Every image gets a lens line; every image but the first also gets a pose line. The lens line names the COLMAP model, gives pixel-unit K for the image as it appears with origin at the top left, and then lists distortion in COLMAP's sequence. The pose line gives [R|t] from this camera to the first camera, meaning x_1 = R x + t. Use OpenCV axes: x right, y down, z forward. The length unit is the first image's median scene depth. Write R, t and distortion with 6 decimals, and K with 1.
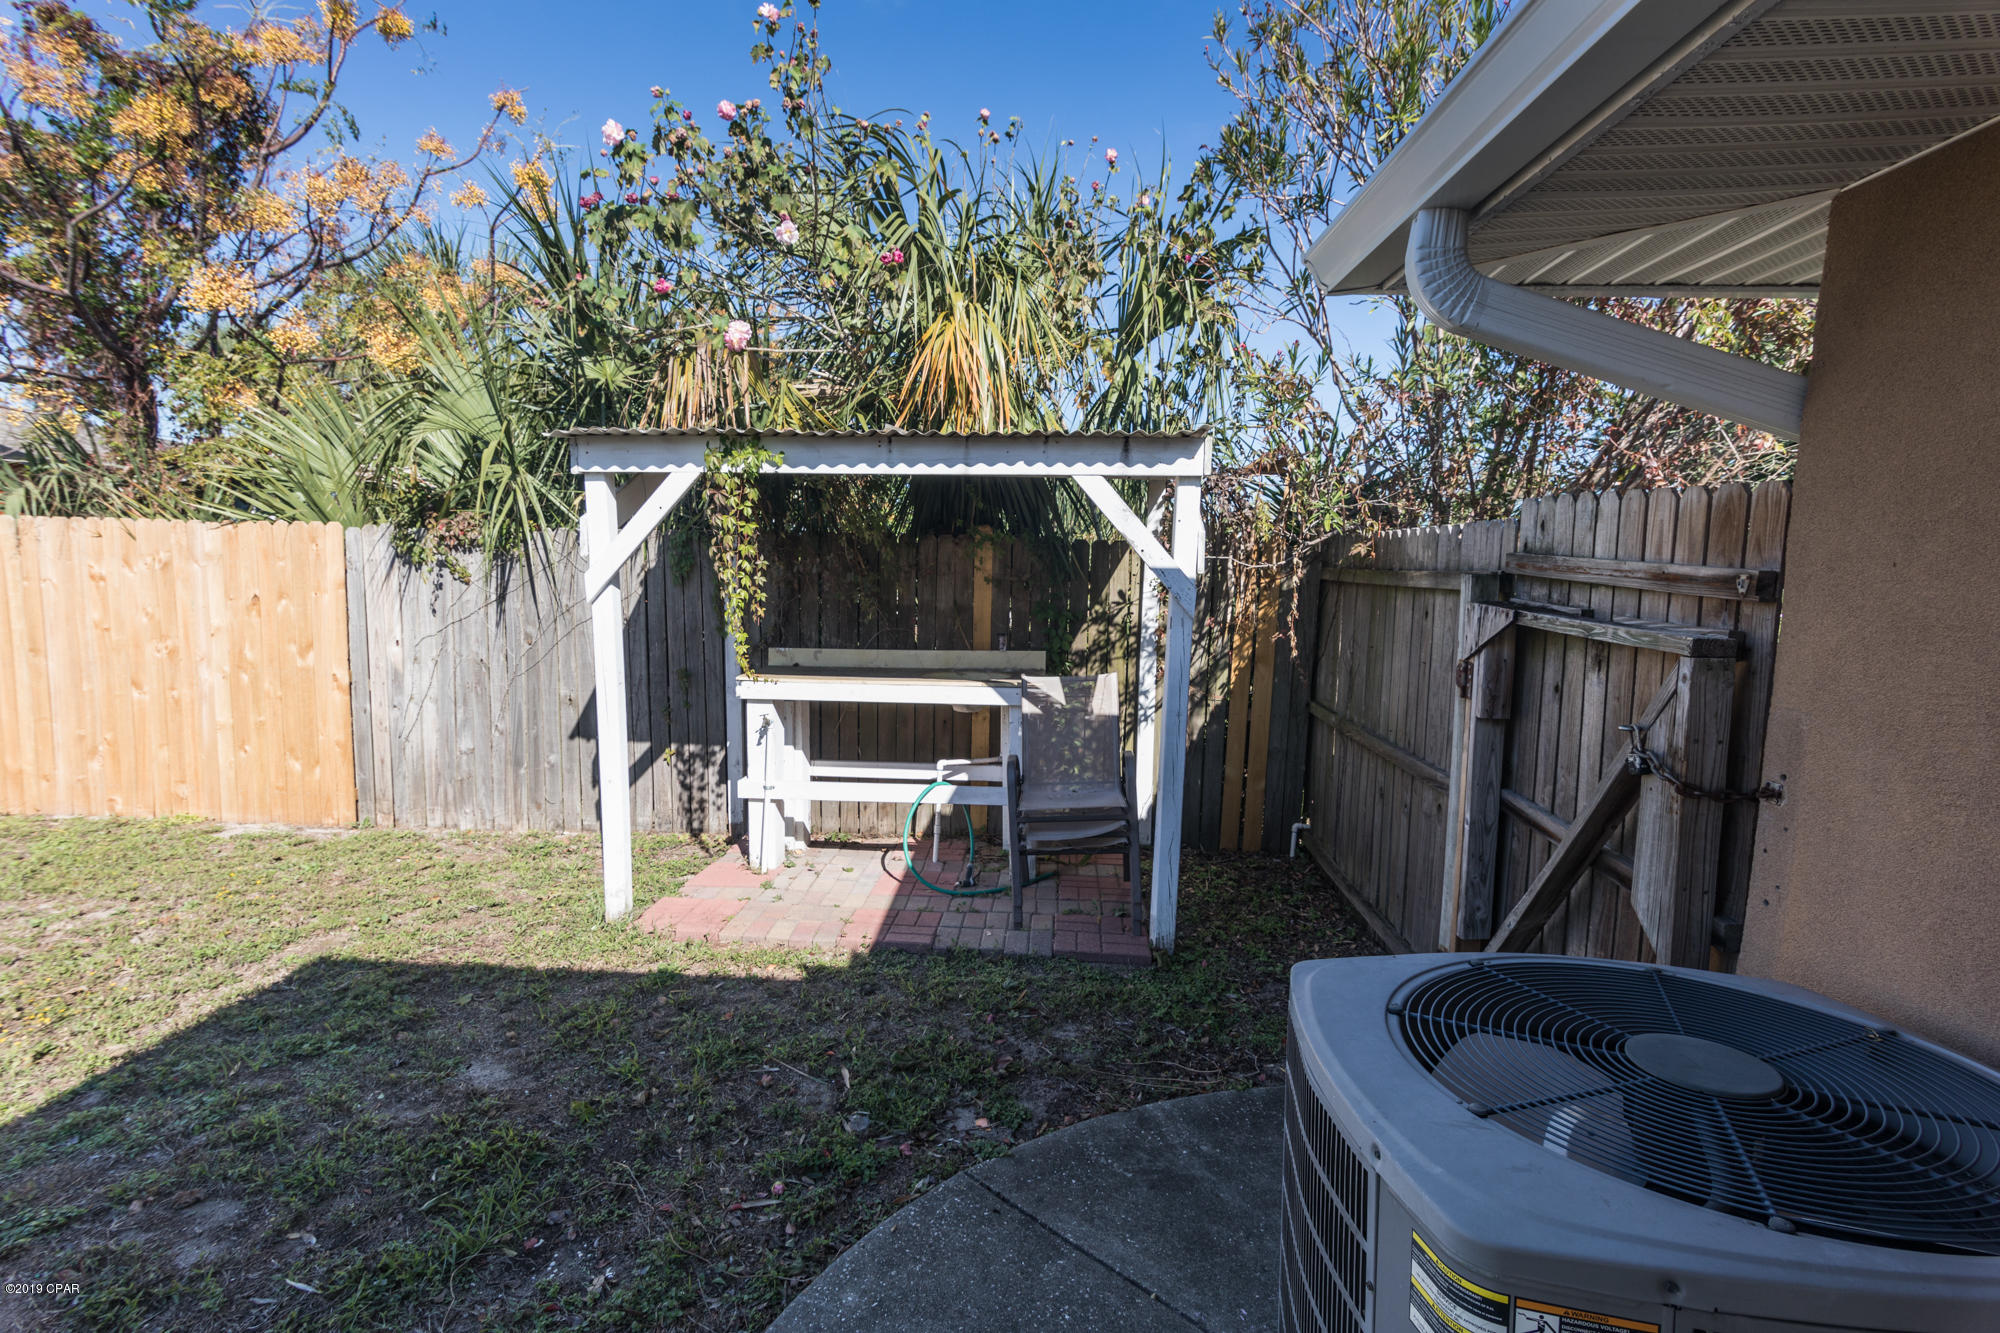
lens RADIAL K [[953.3, 0, 991.5], [0, 953.3, 666.3], [0, 0, 1]] dist [-0.002043, 0.000026]
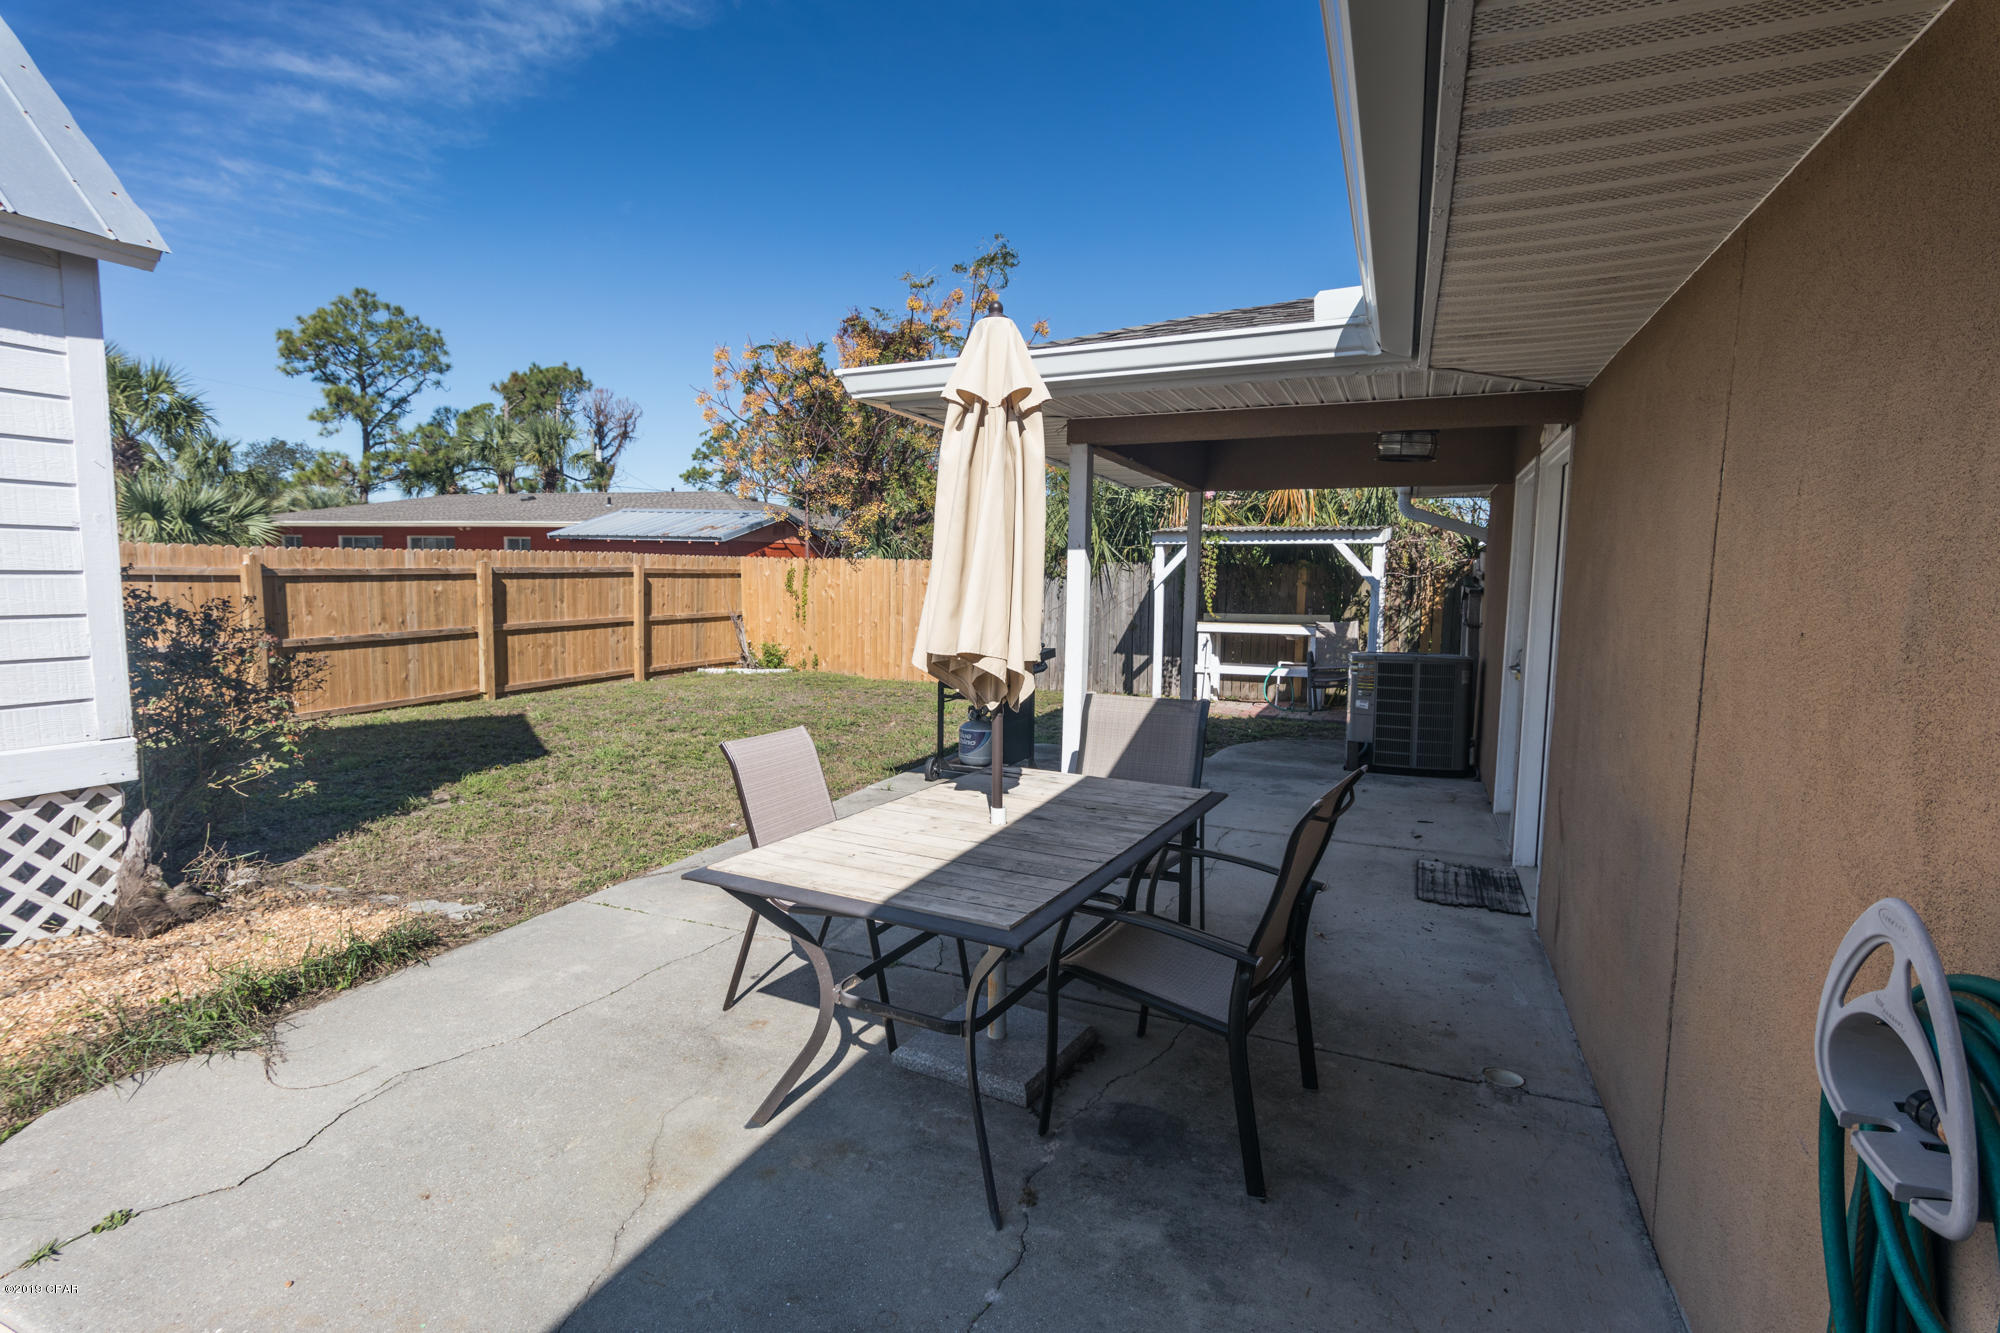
lens RADIAL K [[953.3, 0, 991.5], [0, 953.3, 666.3], [0, 0, 1]] dist [-0.002043, 0.000026]
pose [[0.943838, 0.026562, -0.329339, 0.050666], [-0.034305, 0.999254, -0.017721, 0.185233], [0.328622, 0.028024, 0.944046, -1.484465]]
